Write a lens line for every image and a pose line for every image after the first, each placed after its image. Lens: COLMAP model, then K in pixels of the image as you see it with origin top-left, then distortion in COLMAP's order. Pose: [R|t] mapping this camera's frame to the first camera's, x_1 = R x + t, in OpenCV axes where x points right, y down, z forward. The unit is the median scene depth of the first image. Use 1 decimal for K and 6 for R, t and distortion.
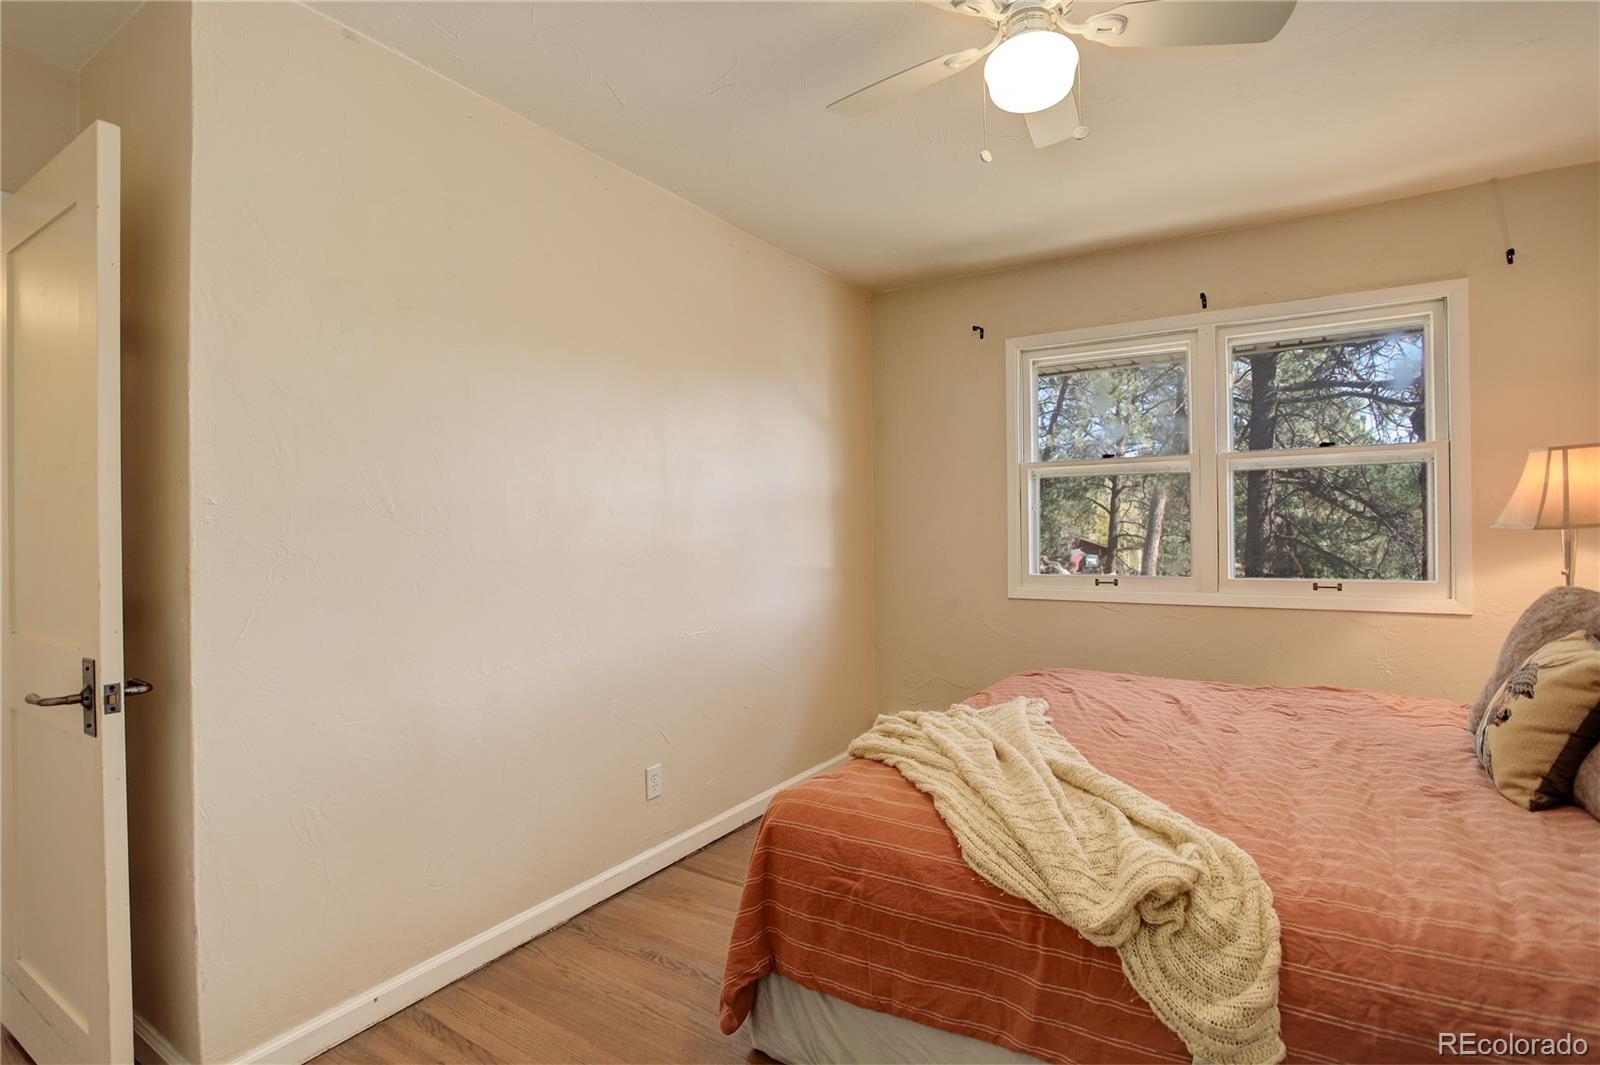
lens RADIAL K [[792.6, 0, 798.8], [0, 792.6, 533.2], [0, 0, 1]] dist [-0.058899, 0.019589]
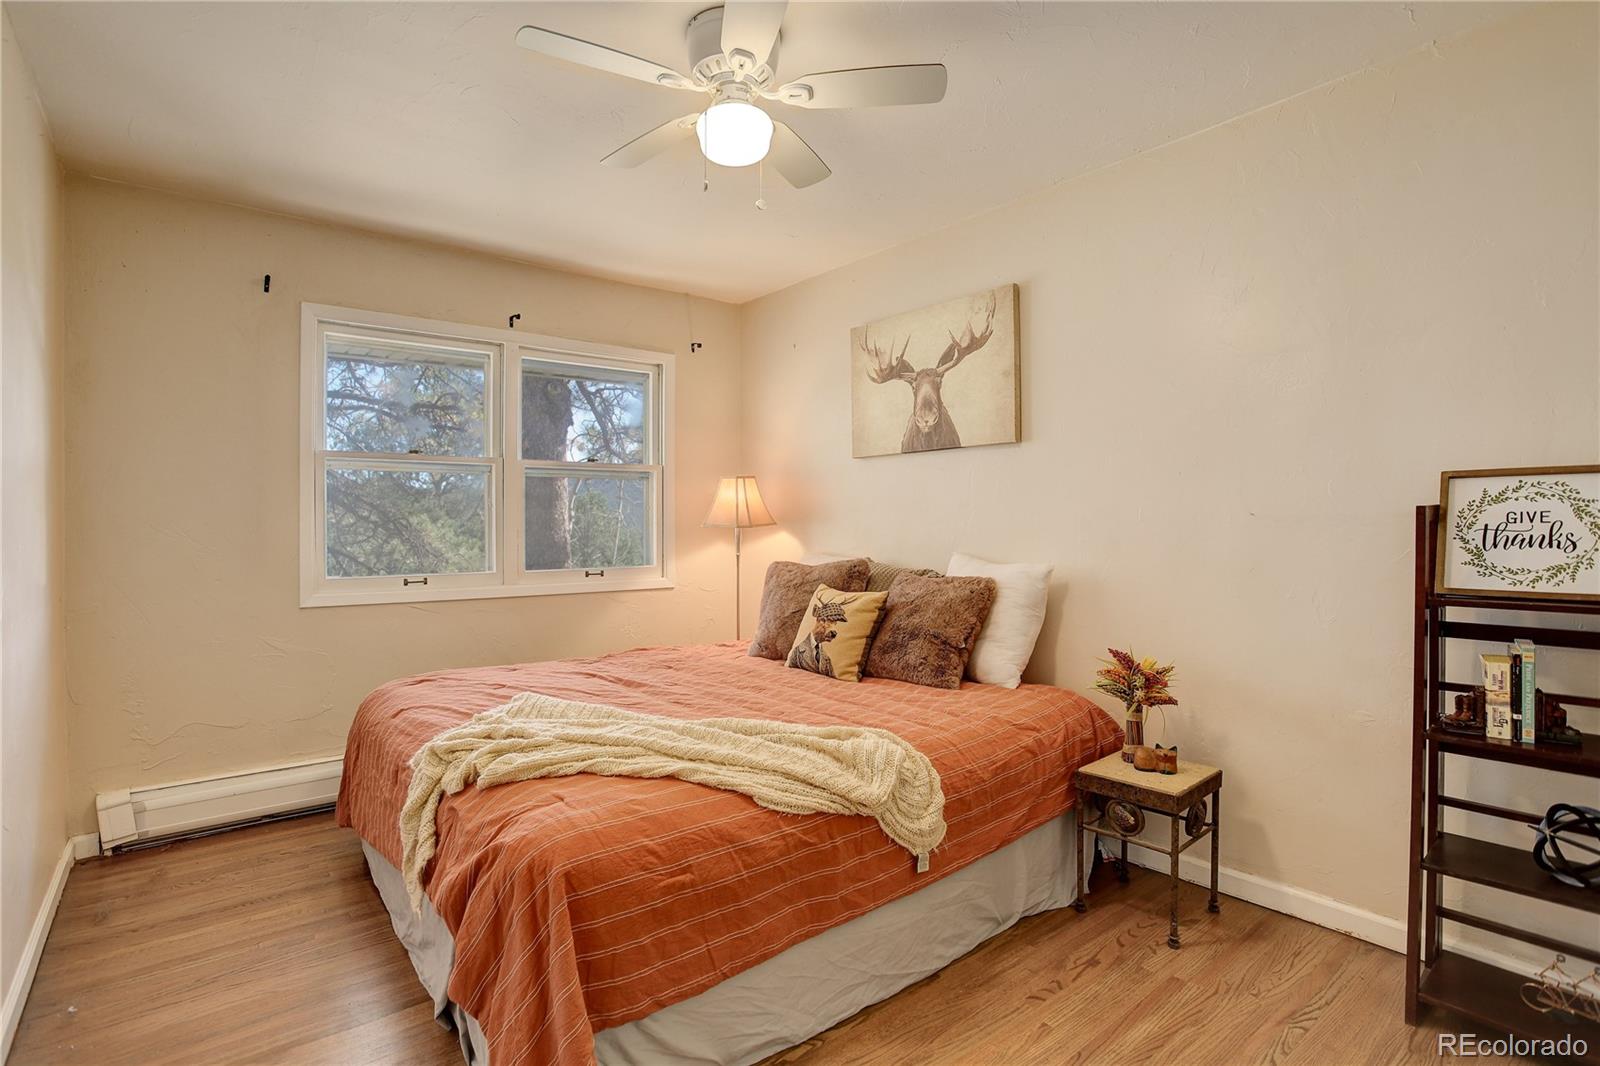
lens RADIAL K [[792.6, 0, 795.0], [0, 792.6, 526.0], [0, 0, 1]] dist [-0.058899, 0.019589]
pose [[0.314372, 0.008703, 0.949260, -0.816176], [0.006760, 0.999912, -0.011406, 0.017231], [-0.949276, 0.010003, 0.314285, 0.546482]]
